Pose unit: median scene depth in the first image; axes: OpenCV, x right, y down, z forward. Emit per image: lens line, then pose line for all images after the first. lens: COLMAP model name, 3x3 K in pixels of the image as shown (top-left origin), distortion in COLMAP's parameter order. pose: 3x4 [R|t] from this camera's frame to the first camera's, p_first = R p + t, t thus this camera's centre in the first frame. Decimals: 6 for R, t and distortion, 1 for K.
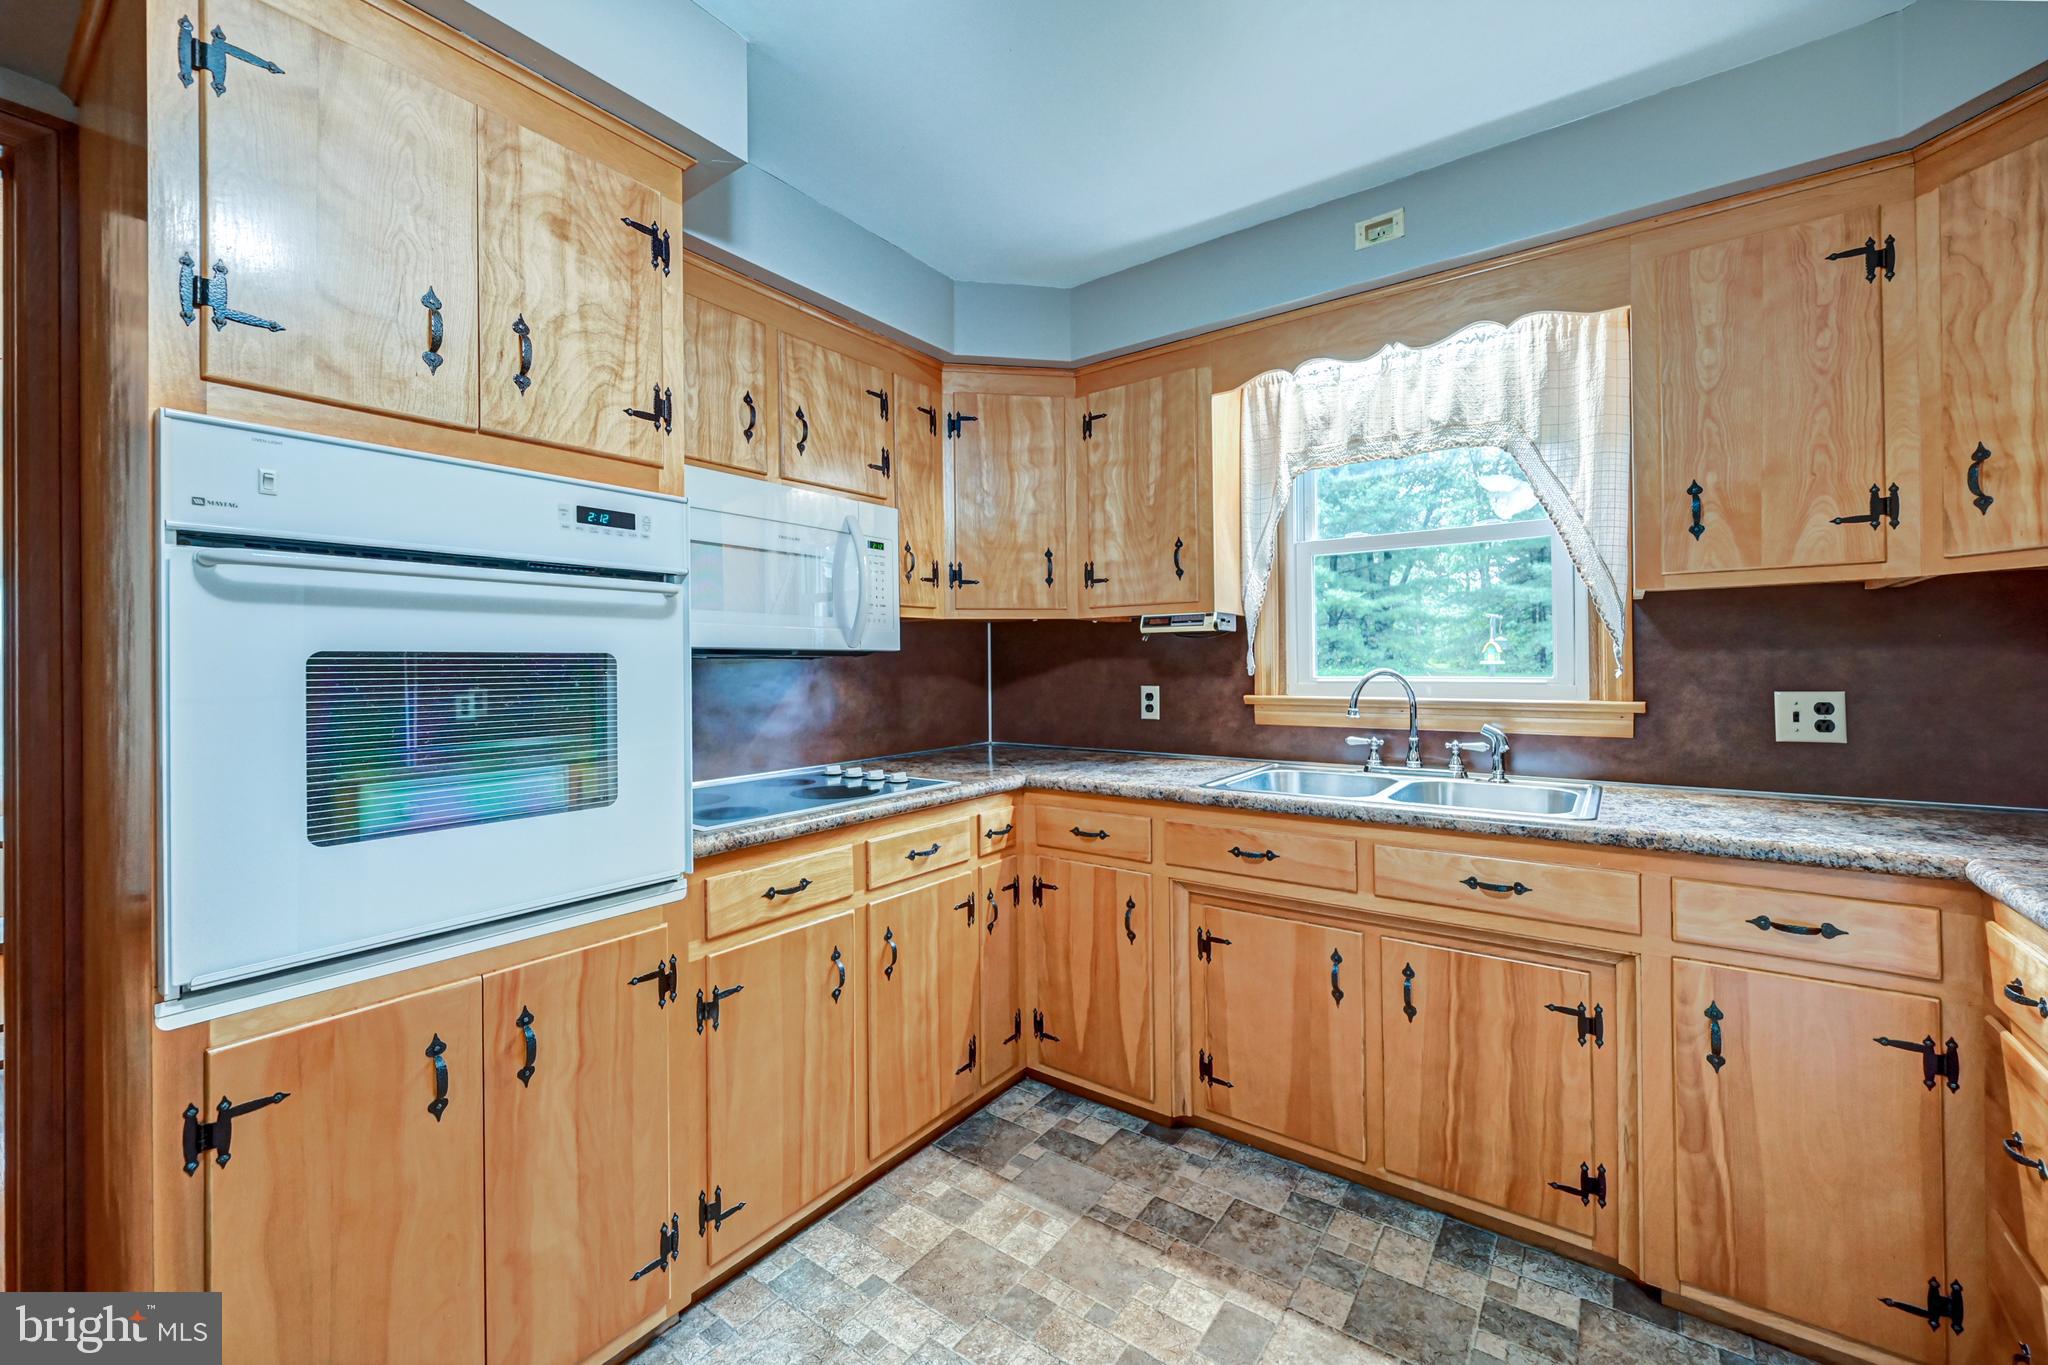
lens RADIAL K [[819.3, 0, 1024.0], [0, 819.3, 660.1], [0, 0, 1]] dist [0.000026, 0.000115]
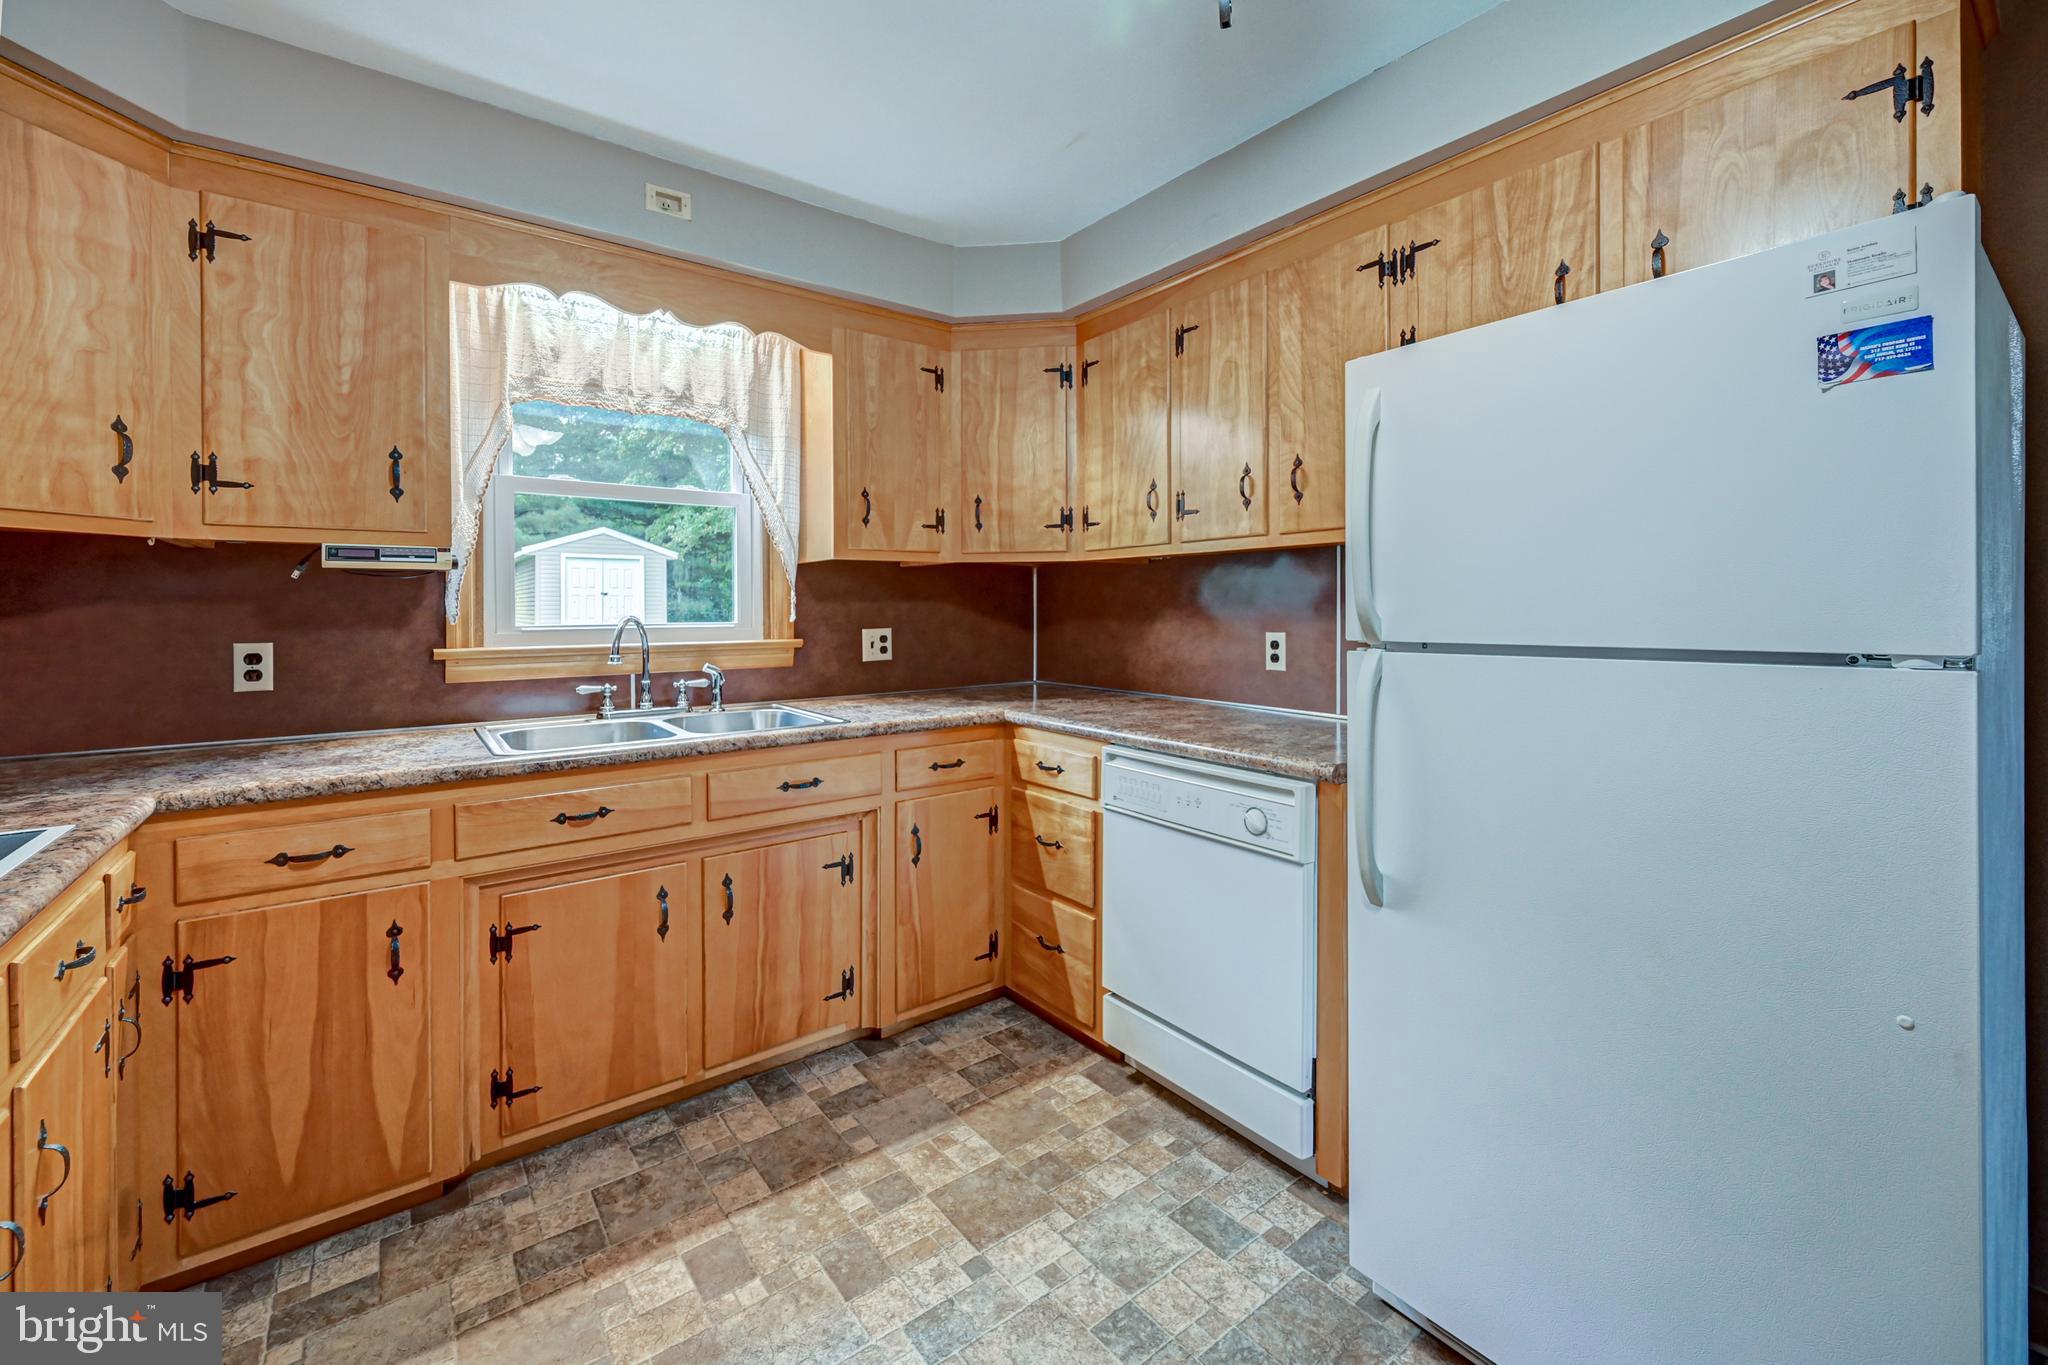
lens RADIAL K [[827.8, 0, 1022.9], [0, 827.8, 612.6], [0, 0, 1]] dist [0.000296, -0.000192]
pose [[0.283824, 0.000862, 0.958876, -0.465401], [-0.001578, 0.999999, -0.000432, 0.006895], [-0.958875, -0.001390, 0.283825, 0.254199]]
